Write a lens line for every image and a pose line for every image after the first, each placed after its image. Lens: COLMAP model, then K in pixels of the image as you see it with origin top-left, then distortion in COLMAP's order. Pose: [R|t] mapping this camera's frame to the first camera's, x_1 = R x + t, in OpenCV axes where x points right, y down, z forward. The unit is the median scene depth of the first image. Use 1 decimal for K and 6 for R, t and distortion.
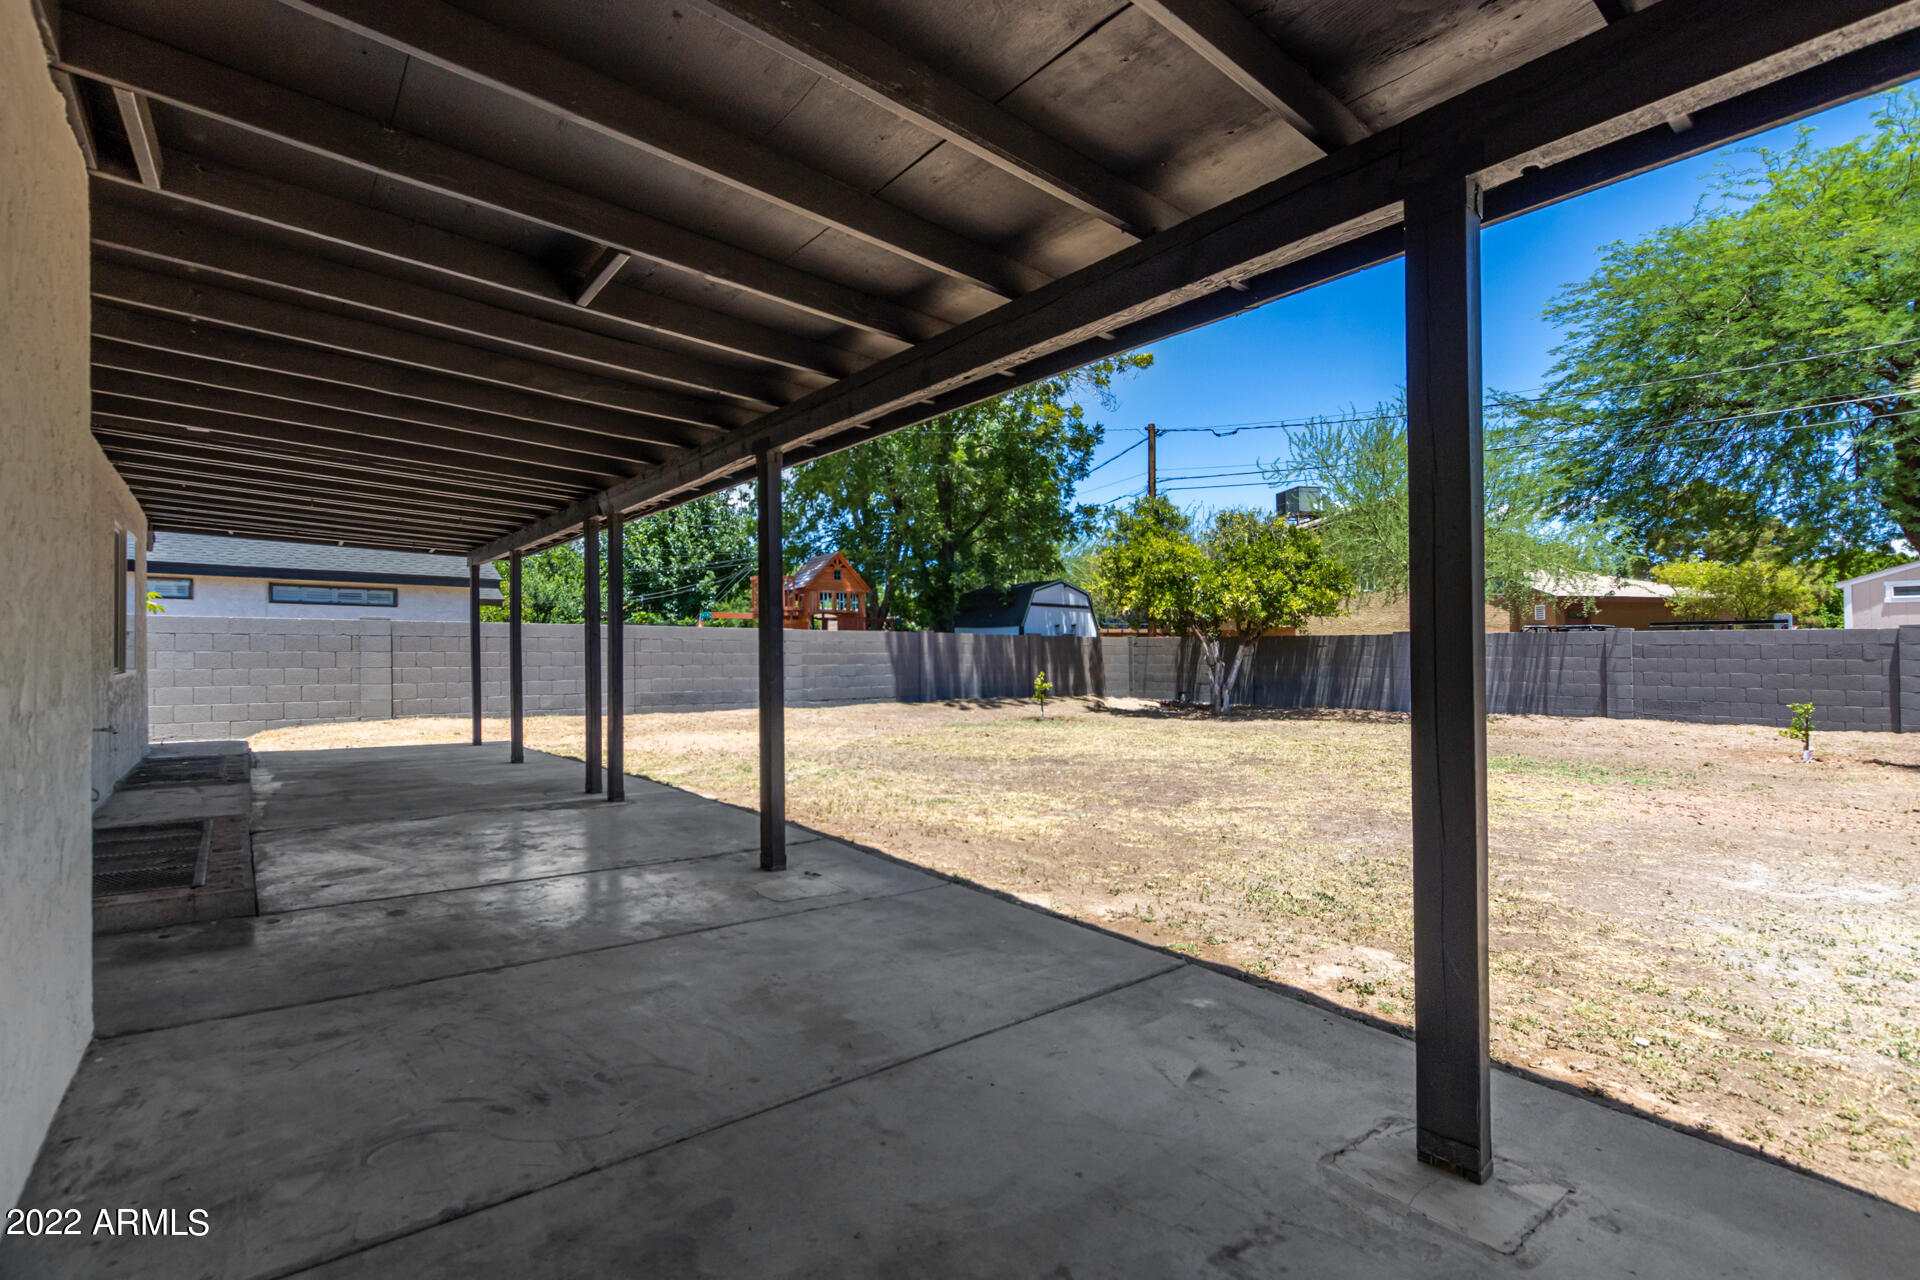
lens RADIAL K [[890.3, 0, 969.6], [0, 890.3, 639.2], [0, 0, 1]] dist [0.004927, -0.000794]
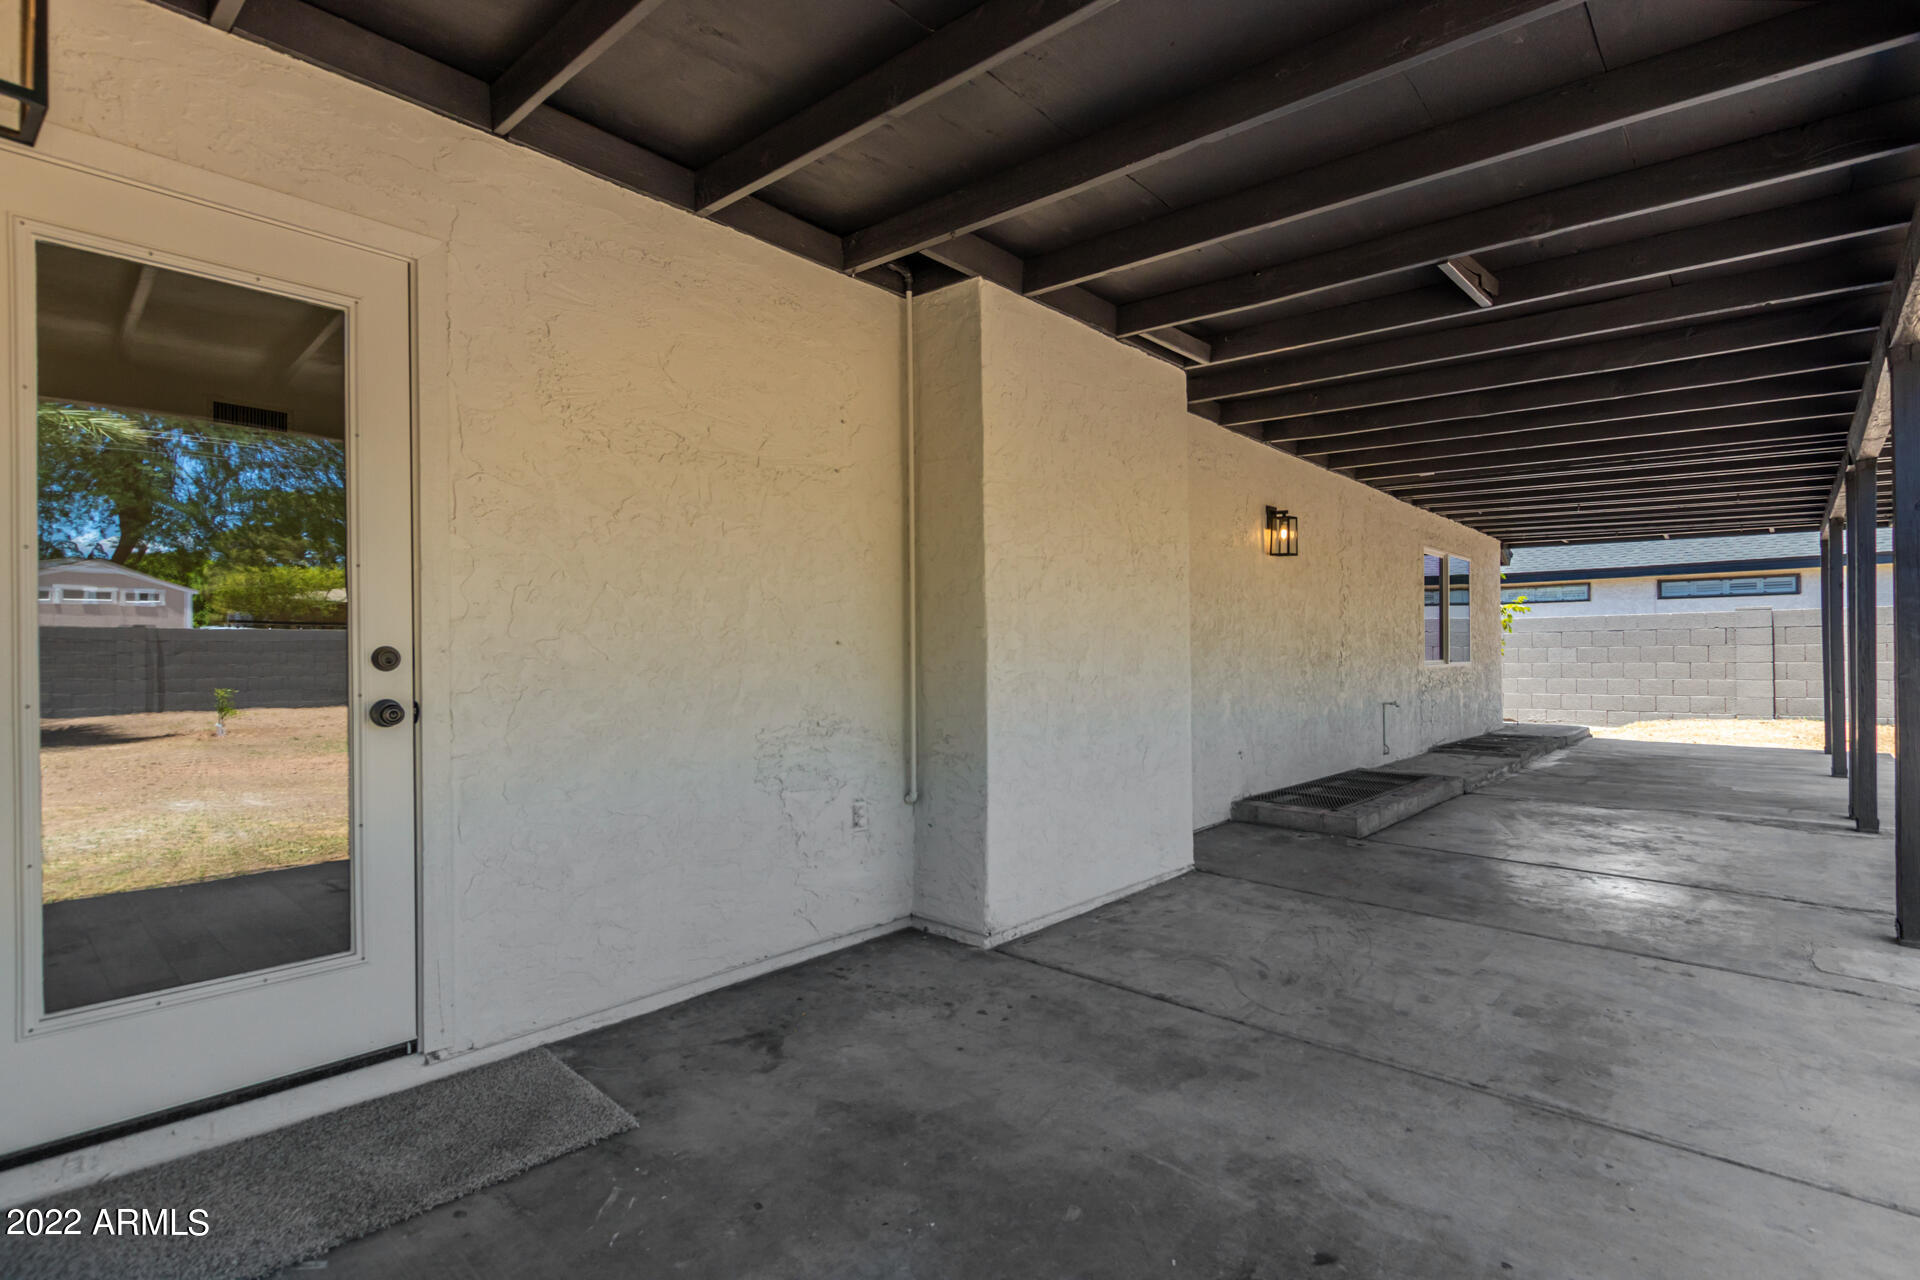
lens RADIAL K [[890.3, 0, 970.5], [0, 890.3, 654.4], [0, 0, 1]] dist [0.004927, -0.000794]
pose [[0.155716, -0.007325, -0.987775, 0.509404], [0.027527, 0.999616, -0.003073, 0.018251], [0.987418, -0.026712, 0.155857, 0.239948]]
